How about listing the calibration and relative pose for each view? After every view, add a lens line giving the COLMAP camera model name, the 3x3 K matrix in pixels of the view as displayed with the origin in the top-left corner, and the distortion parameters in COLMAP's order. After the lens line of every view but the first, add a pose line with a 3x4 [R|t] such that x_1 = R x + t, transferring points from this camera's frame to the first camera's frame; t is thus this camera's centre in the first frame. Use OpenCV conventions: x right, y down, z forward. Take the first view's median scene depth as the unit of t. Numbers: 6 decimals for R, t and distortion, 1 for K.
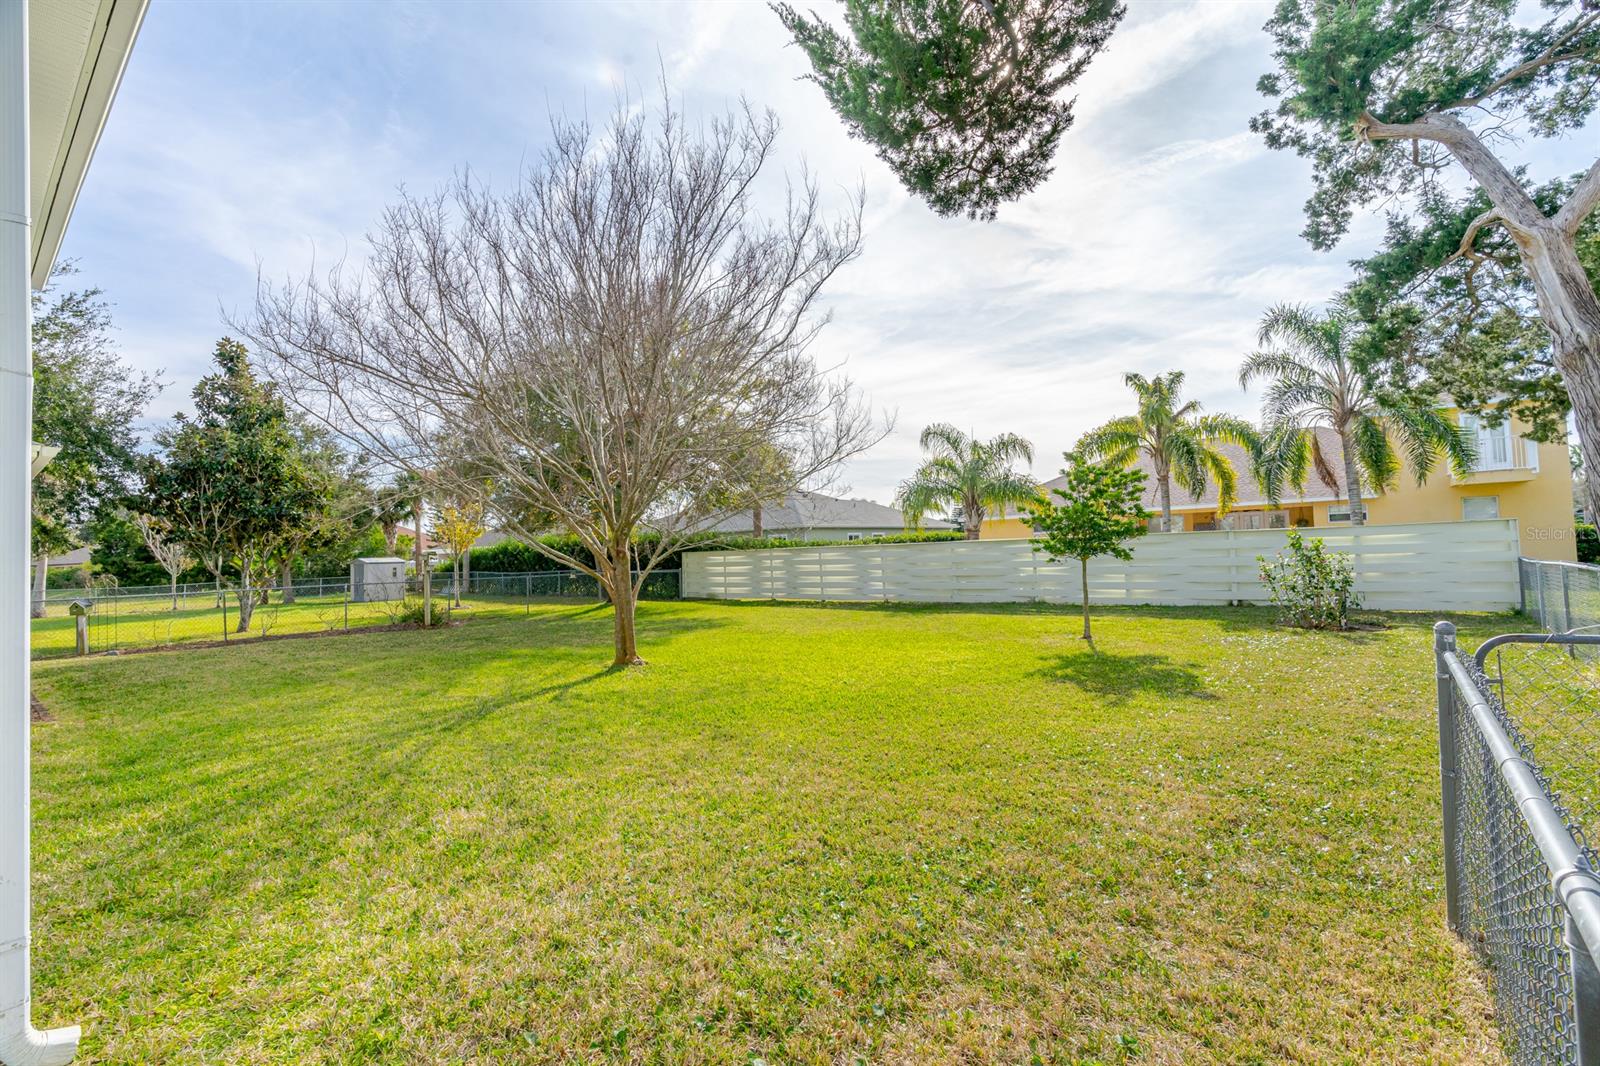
lens RADIAL K [[745.8, 0, 798.1], [0, 745.8, 529.9], [0, 0, 1]] dist [-0.012506, 0.002885]
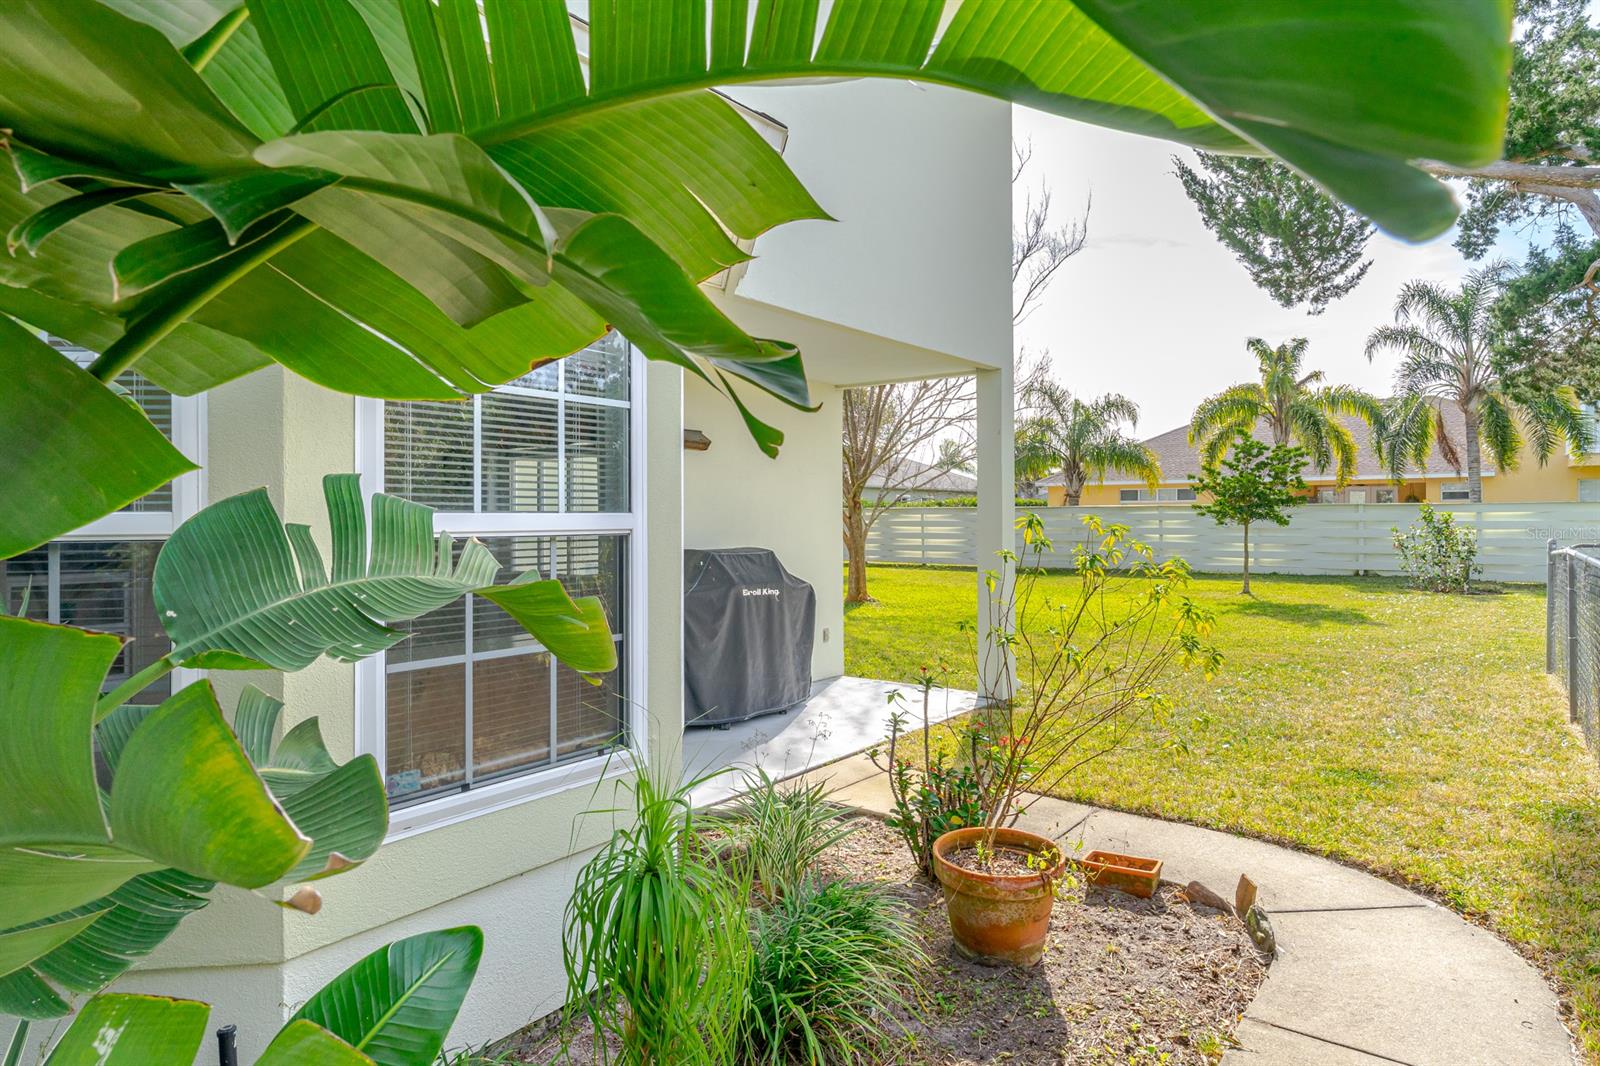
lens RADIAL K [[944.9, 0, 798.9], [0, 944.9, 529.9], [0, 0, 1]] dist [-0.000096, -0.010285]
pose [[0.998742, 0.032206, 0.038423, -0.222198], [-0.033790, 0.998575, 0.041309, 0.008151], [-0.037037, -0.042556, 0.998407, -0.257645]]
